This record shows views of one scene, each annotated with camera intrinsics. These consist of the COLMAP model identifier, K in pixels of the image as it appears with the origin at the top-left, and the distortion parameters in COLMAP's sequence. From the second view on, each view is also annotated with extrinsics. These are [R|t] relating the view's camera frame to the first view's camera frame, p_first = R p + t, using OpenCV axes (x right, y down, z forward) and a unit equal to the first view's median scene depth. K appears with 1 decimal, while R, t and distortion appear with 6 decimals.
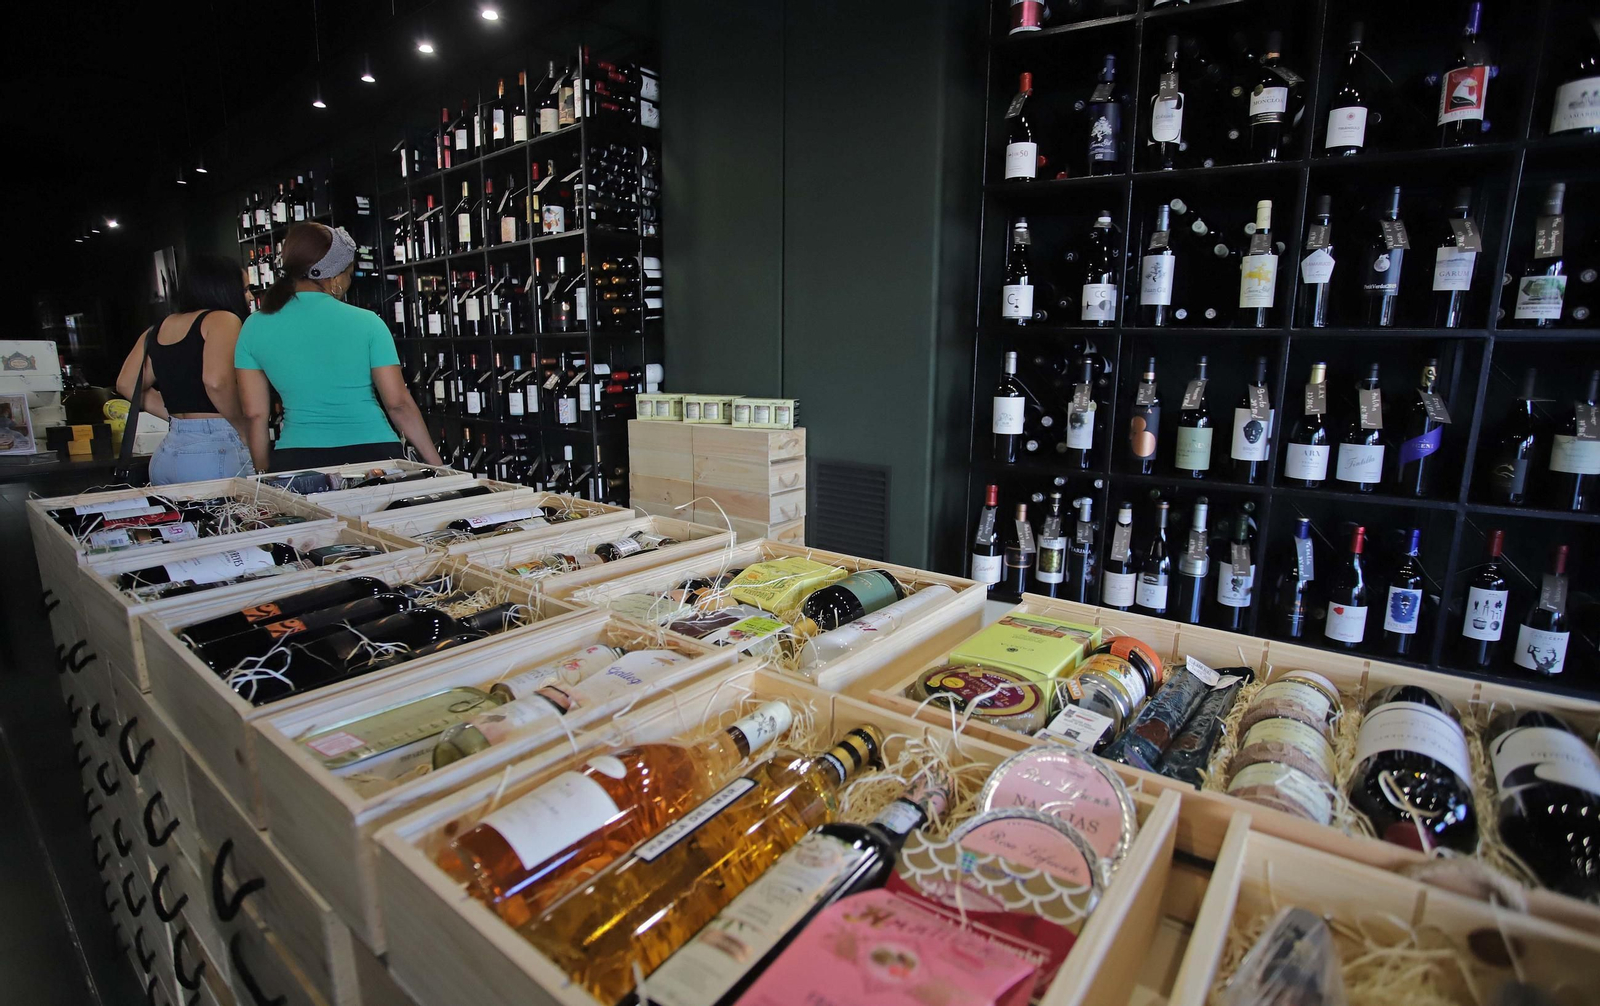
lens RADIAL K [[784.4, 0, 776.3], [0, 784.4, 496.5], [0, 0, 1]] dist [-0.051286, 0.014510]
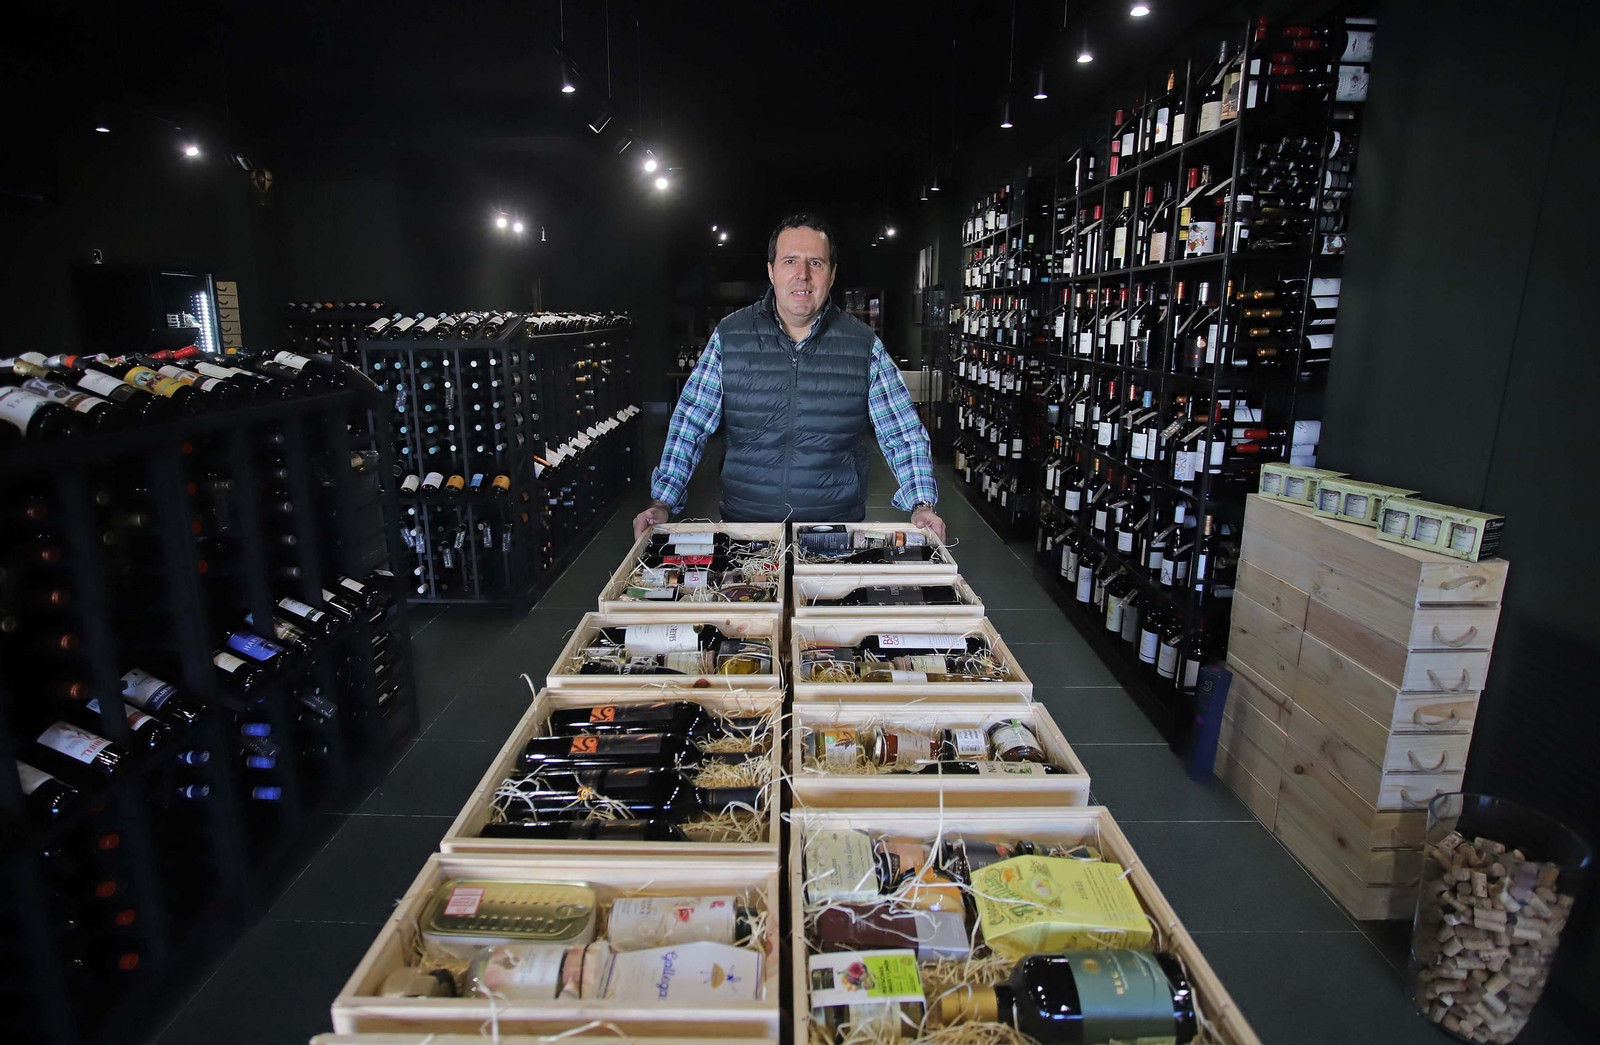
lens RADIAL K [[810.2, 0, 762.1], [0, 810.2, 509.7], [0, 0, 1]] dist [-0.039051, 0.000474]
pose [[0.621475, 0.173856, -0.763900, 0.141235], [-0.136253, 0.984192, 0.113143, -0.121017], [0.771494, 0.033768, 0.635339, 0.128550]]
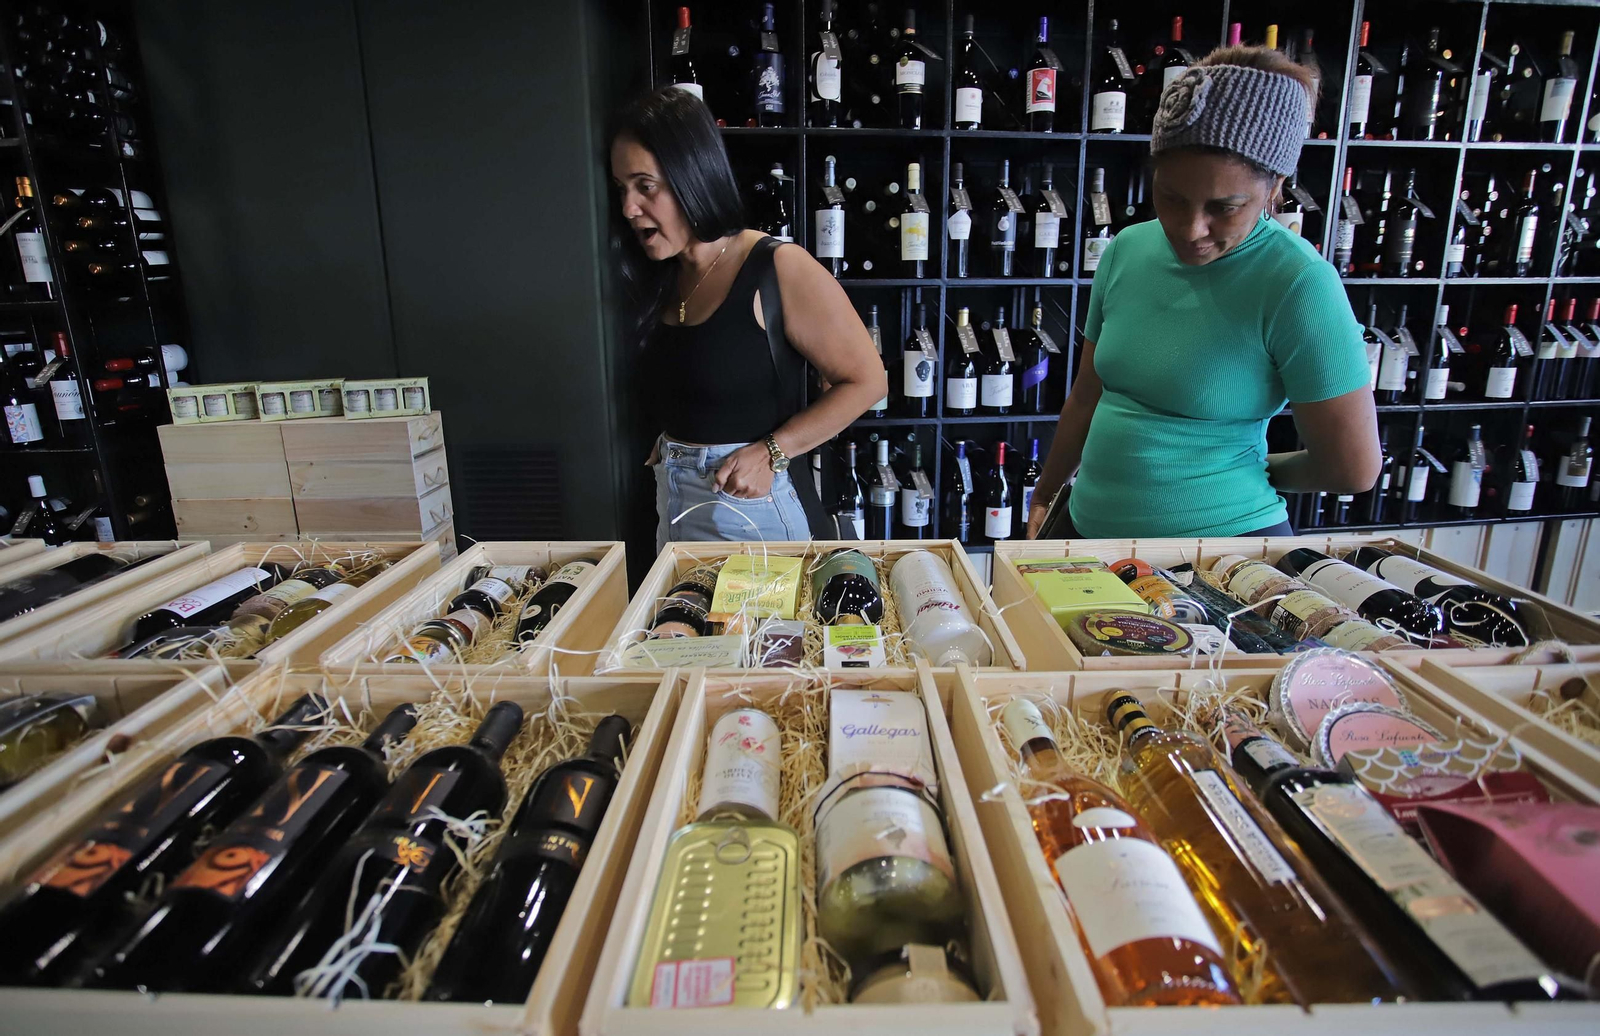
lens RADIAL K [[819.6, 0, 784.9], [0, 819.6, 513.4], [0, 0, 1]] dist [-0.054051, 0.014291]
pose [[0.790959, -0.174683, 0.586404, -0.198767], [0.136232, 0.984601, 0.109549, -0.026264], [-0.596511, -0.006762, 0.802577, 0.106154]]
